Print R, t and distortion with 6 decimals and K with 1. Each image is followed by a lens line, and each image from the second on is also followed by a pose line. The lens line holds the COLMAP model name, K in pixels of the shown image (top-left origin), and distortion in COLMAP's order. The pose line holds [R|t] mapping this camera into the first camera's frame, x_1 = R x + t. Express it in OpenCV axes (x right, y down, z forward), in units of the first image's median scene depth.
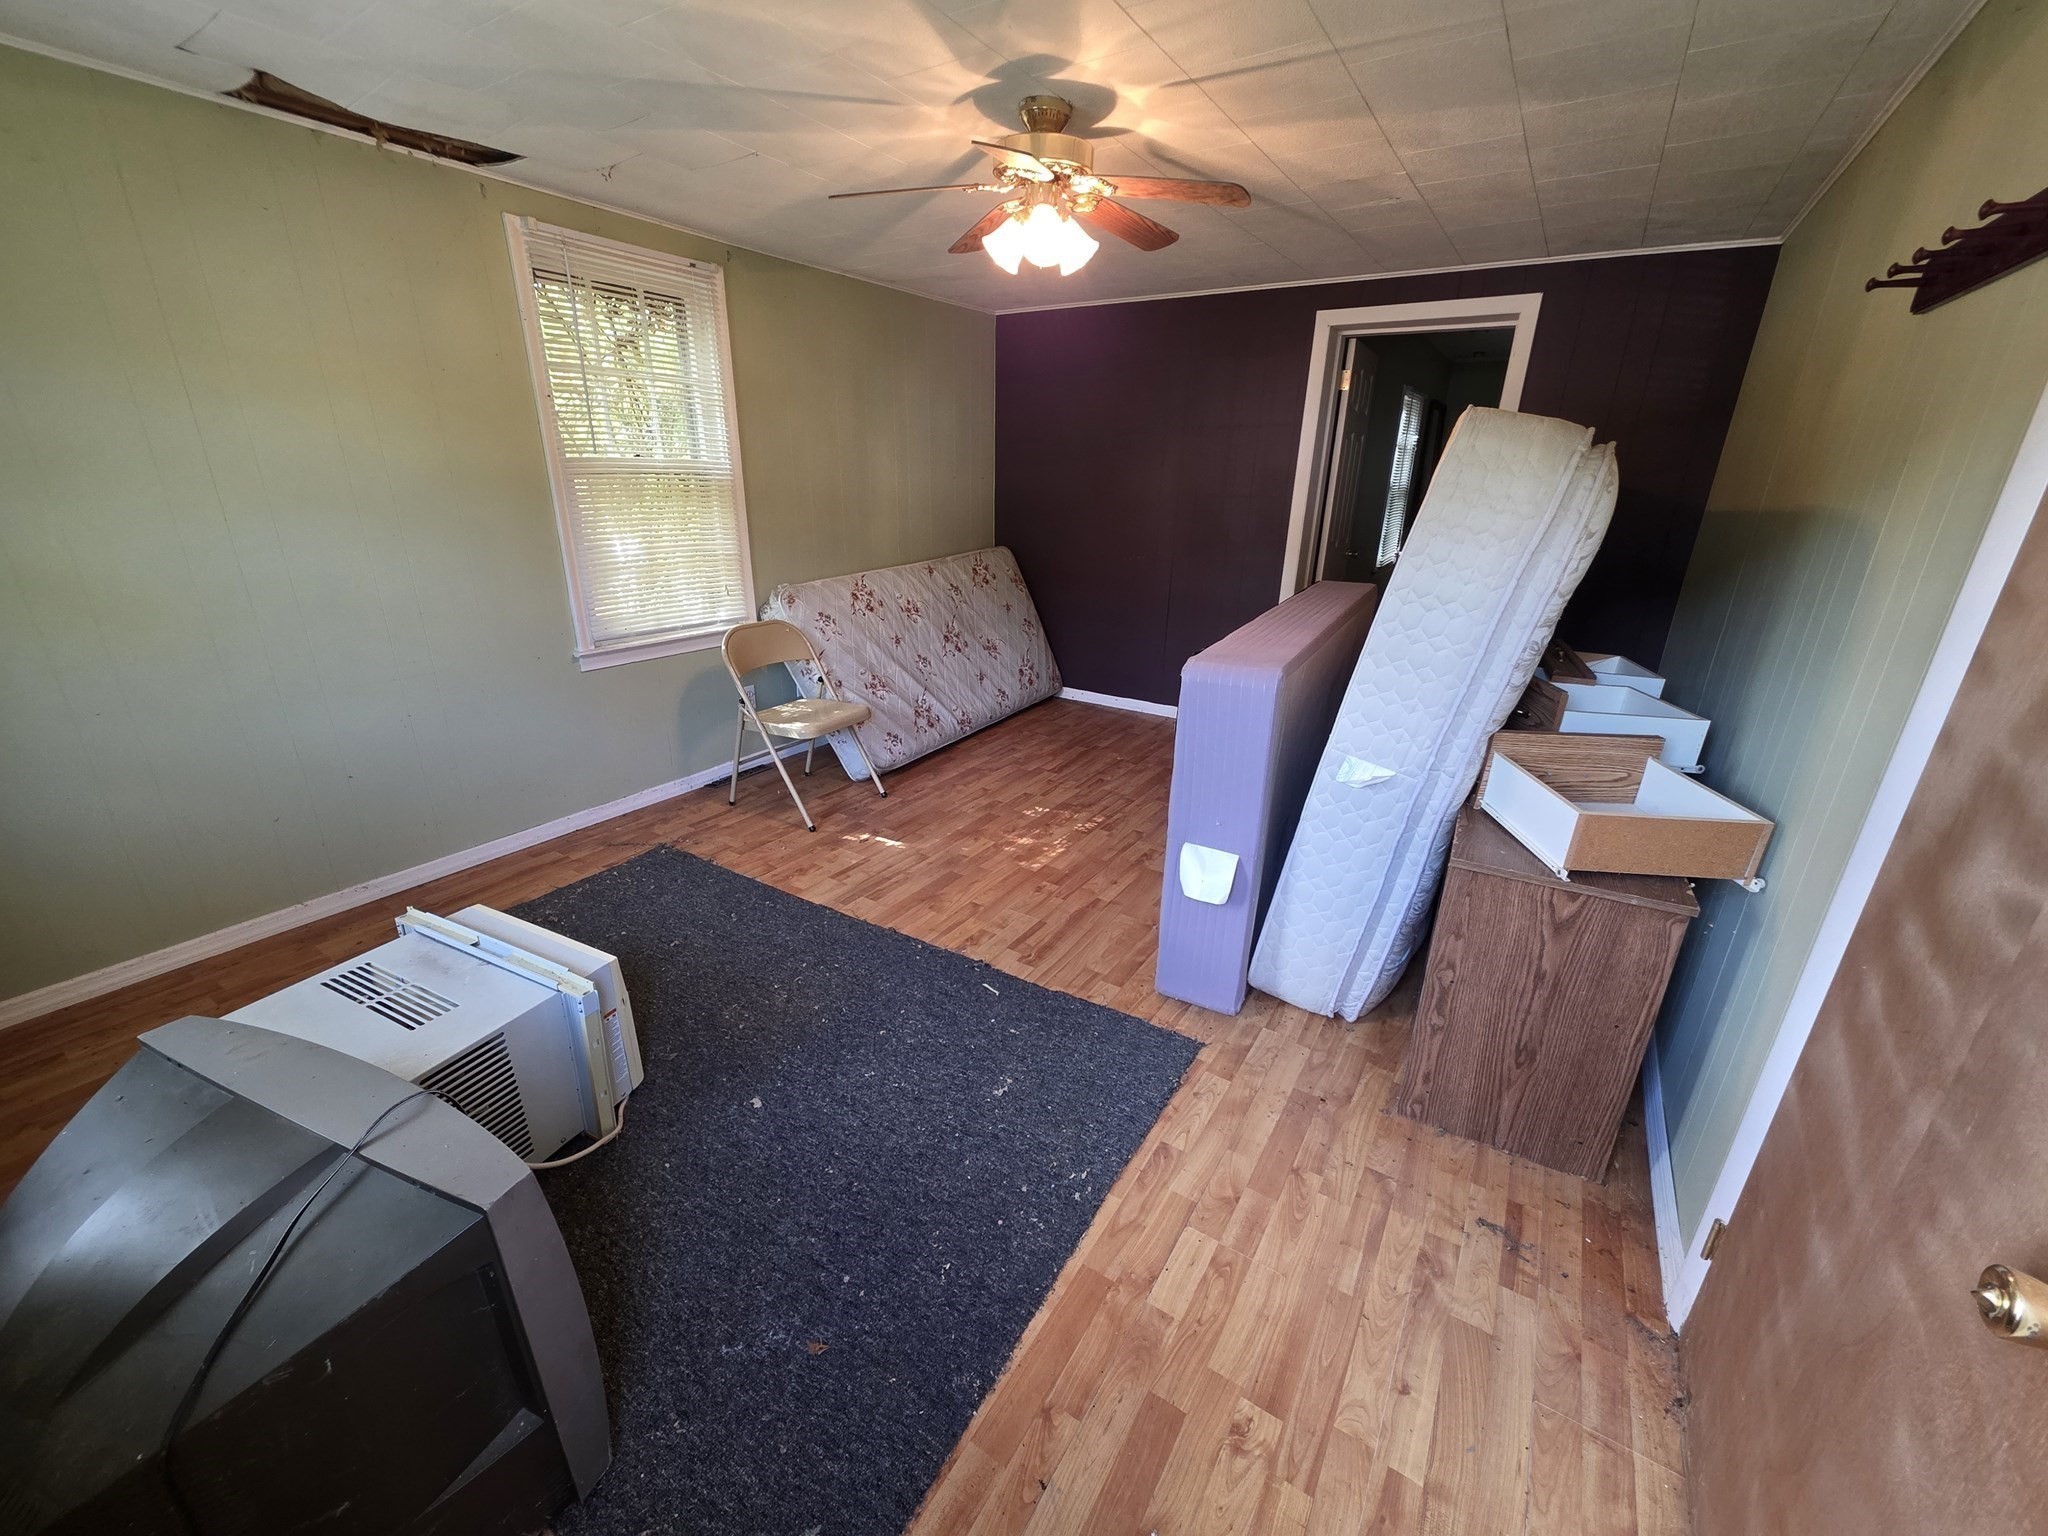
lens RADIAL K [[820.8, 0, 1024.1], [0, 820.8, 774.7], [0, 0, 1]] dist [0.001956, -0.000341]
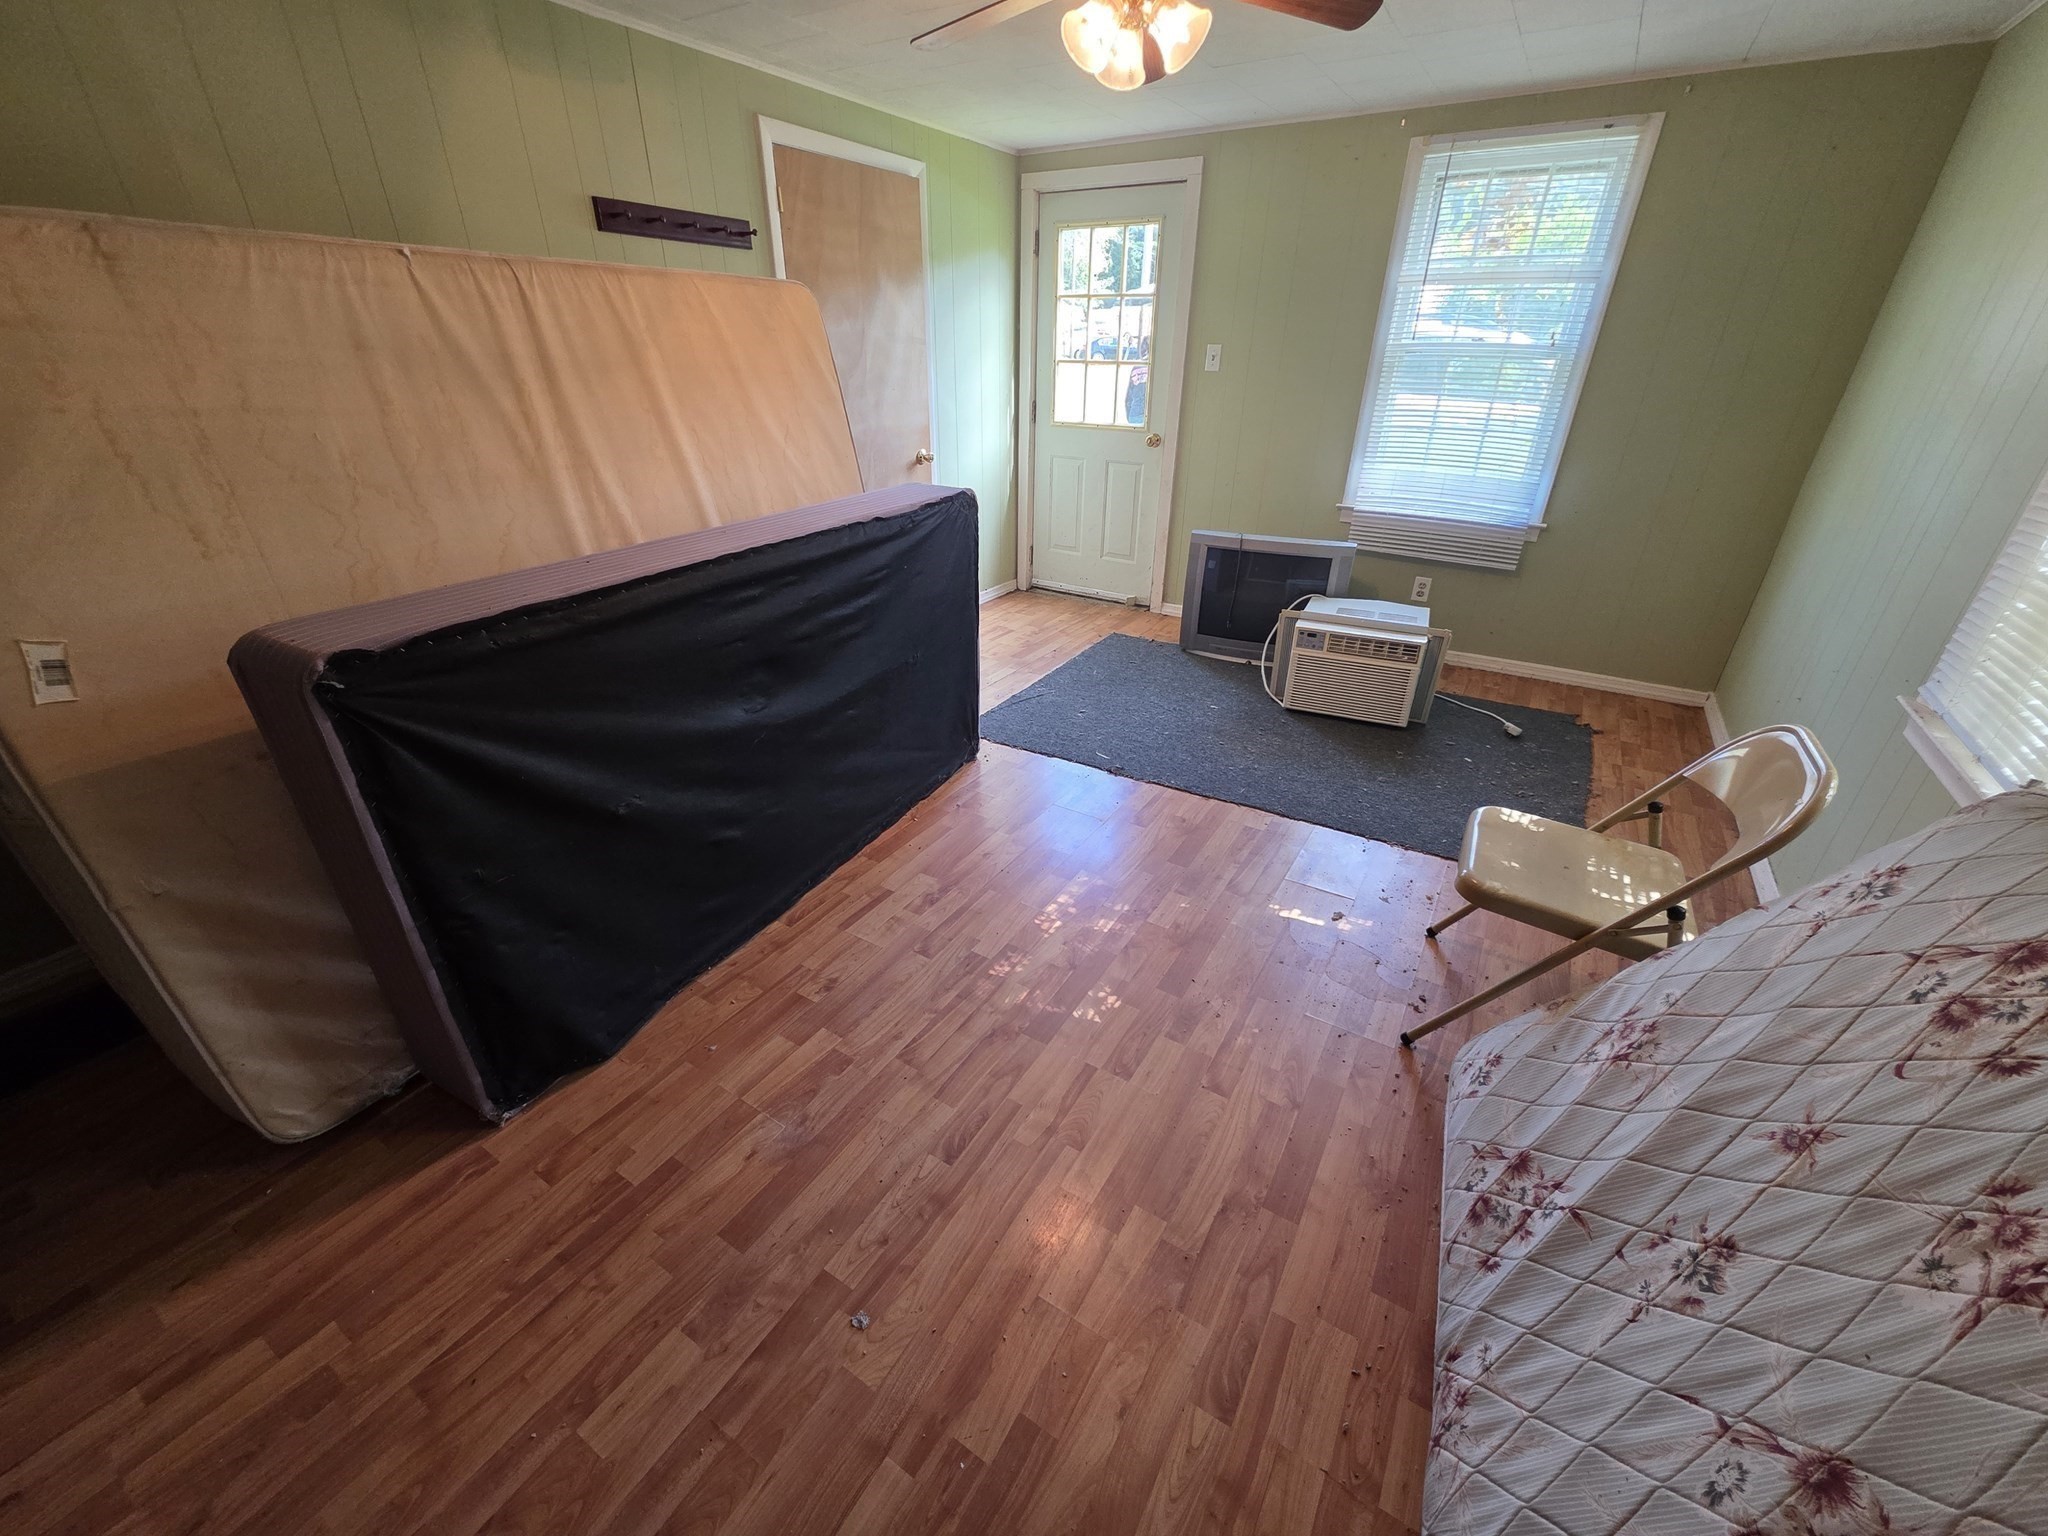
lens RADIAL K [[820.8, 0, 1021.7], [0, 820.8, 760.7], [0, 0, 1]] dist [0.001956, -0.000341]
pose [[-0.999213, -0.026935, -0.029127, 0.086761], [-0.039672, 0.679463, 0.732636, -0.472932], [0.000057, 0.733215, -0.679997, 1.290168]]
